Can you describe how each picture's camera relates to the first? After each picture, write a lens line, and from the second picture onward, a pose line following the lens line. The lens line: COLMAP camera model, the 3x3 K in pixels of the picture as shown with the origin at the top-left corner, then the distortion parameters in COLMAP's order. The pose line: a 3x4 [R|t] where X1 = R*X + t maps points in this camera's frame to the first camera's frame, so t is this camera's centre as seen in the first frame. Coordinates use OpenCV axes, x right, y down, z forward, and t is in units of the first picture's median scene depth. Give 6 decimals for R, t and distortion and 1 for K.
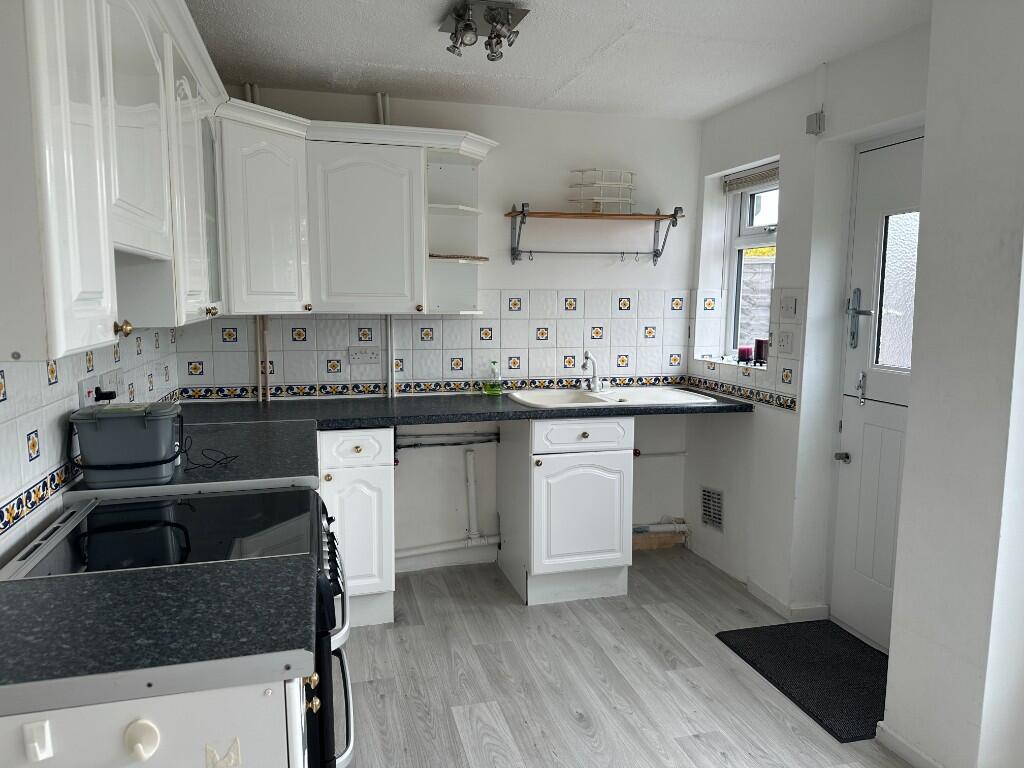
lens RADIAL K [[715.1, 0, 505.7], [0, 715.1, 385.7], [0, 0, 1]] dist [0.051796, -0.050006]
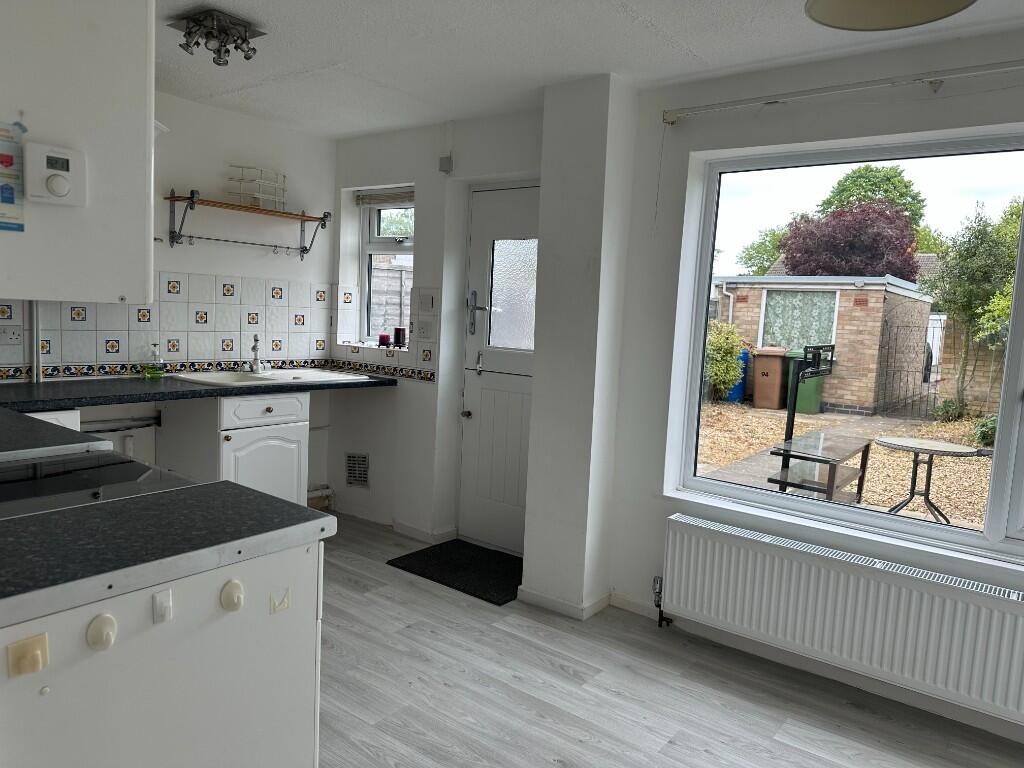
lens RADIAL K [[715.1, 0, 512.6], [0, 715.1, 382.8], [0, 0, 1]] dist [0.051796, -0.050006]
pose [[0.787797, -0.026182, 0.615378, -0.250739], [0.030337, 0.999533, 0.003690, 0.032142], [-0.615187, 0.015762, 0.788224, -0.095948]]
